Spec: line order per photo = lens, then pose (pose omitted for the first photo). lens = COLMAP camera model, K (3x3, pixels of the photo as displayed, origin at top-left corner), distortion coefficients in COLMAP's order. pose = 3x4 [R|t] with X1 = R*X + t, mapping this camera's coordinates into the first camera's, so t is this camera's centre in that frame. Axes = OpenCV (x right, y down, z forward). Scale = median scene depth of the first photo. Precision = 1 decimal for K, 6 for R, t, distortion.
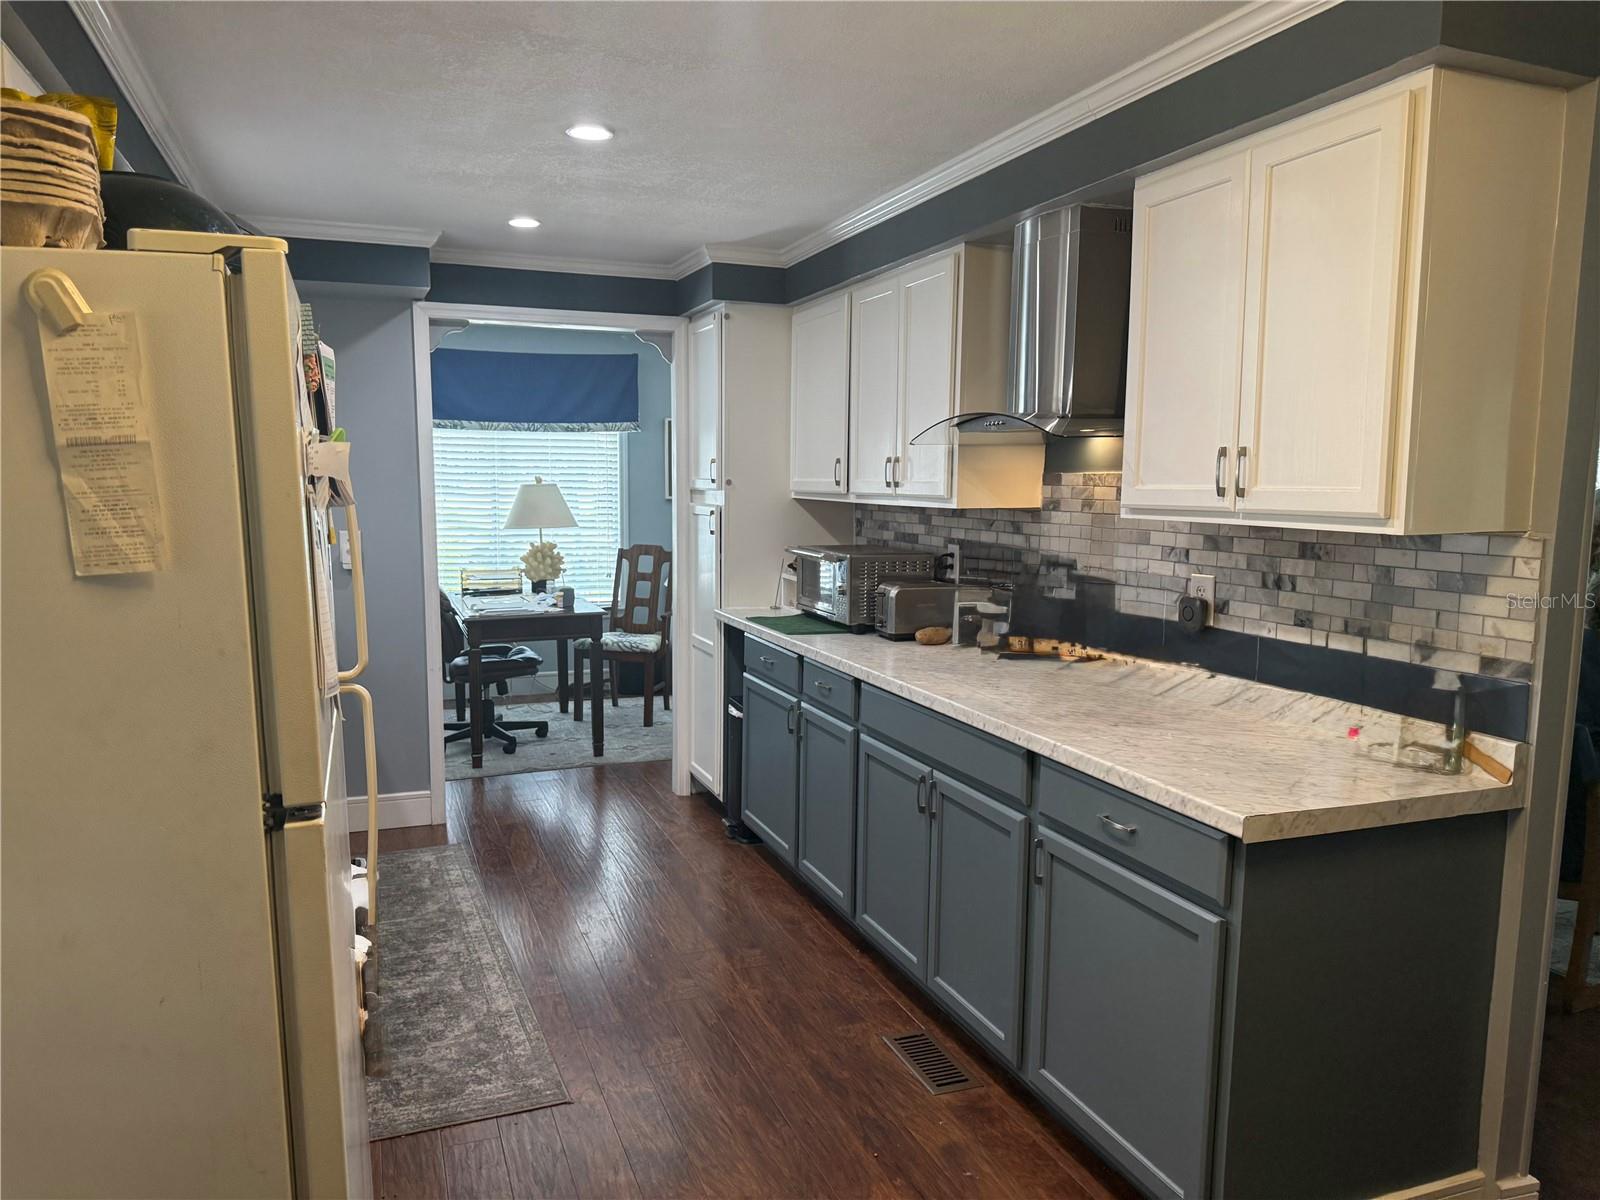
lens RADIAL K [[1146.0, 0, 795.6], [0, 1146.0, 598.4], [0, 0, 1]] dist [0.058454, -0.069675]
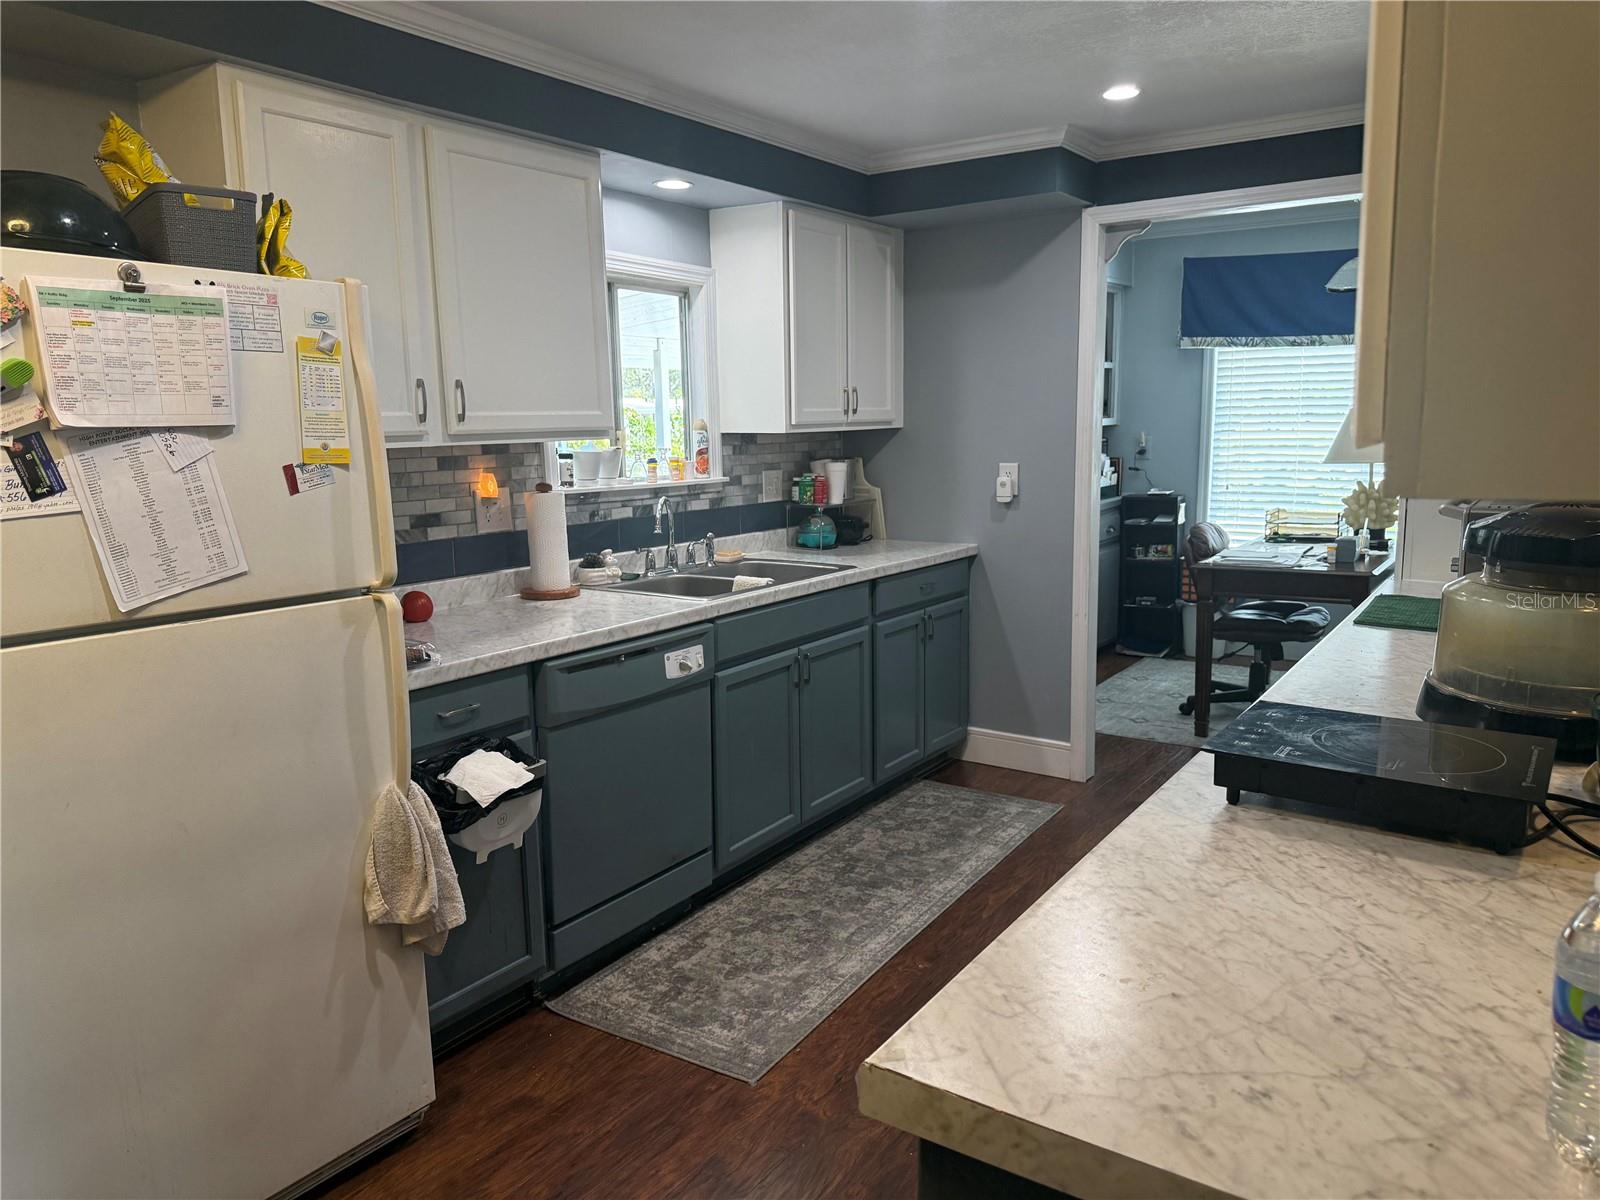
lens RADIAL K [[1146.0, 0, 800.7], [0, 1146.0, 600.1], [0, 0, 1]] dist [0.058454, -0.069675]
pose [[0.579252, 0.116529, -0.806777, 0.335586], [-0.068532, 0.993187, 0.094248, -0.024179], [0.812263, 0.000697, 0.583291, 0.315382]]
